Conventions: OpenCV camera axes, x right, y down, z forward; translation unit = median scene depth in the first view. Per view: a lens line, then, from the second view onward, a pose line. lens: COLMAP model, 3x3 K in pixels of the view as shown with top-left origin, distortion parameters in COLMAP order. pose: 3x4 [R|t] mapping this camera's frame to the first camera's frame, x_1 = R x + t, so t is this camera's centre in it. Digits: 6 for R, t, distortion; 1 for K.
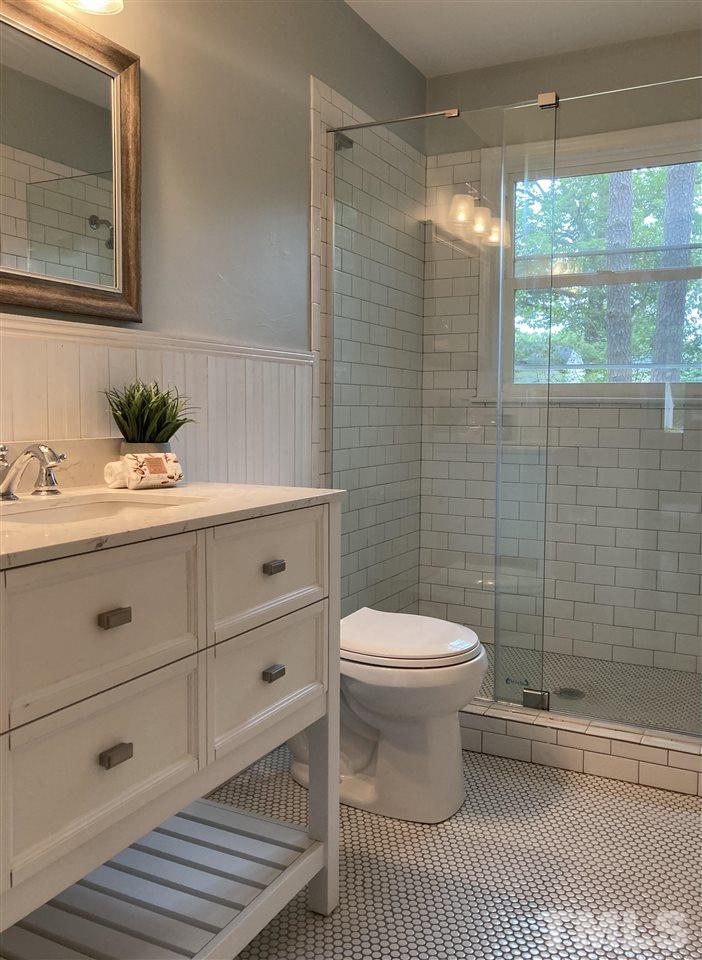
lens RADIAL K [[831.3, 0, 351.0], [0, 831.3, 480.0], [0, 0, 1]] dist [0.048833, 0.011752]
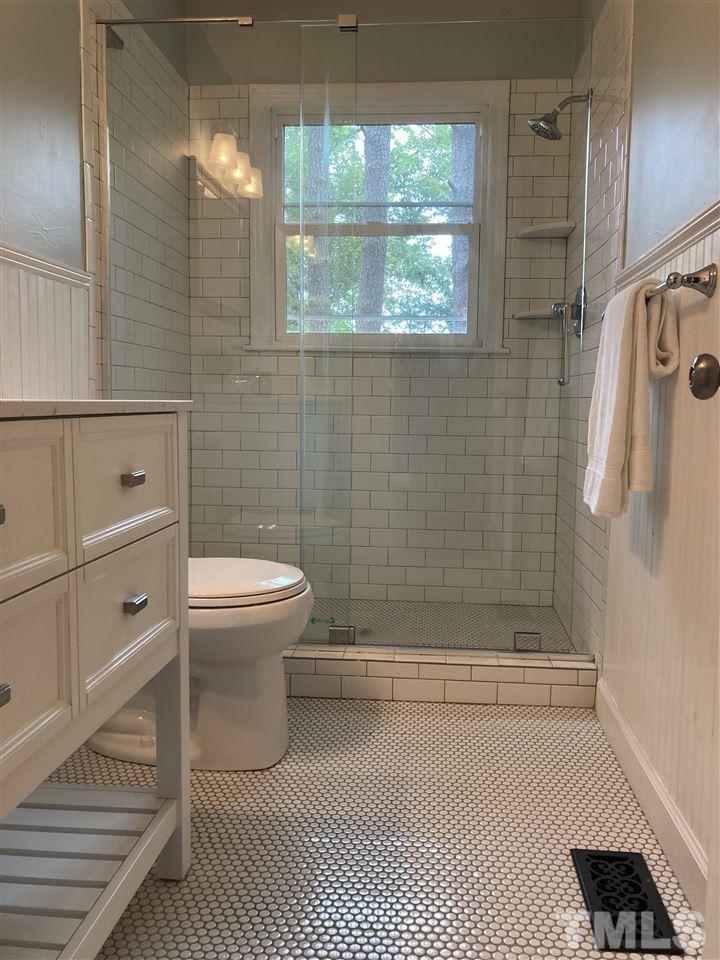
lens RADIAL K [[808.7, 0, 360.0], [0, 808.7, 480.0], [0, 0, 1]] dist [0.073307, -0.063979]
pose [[0.931894, -0.026859, 0.361736, -0.117169], [0.020215, 0.999551, 0.022138, 0.061683], [-0.362168, -0.013317, 0.932018, 0.101170]]
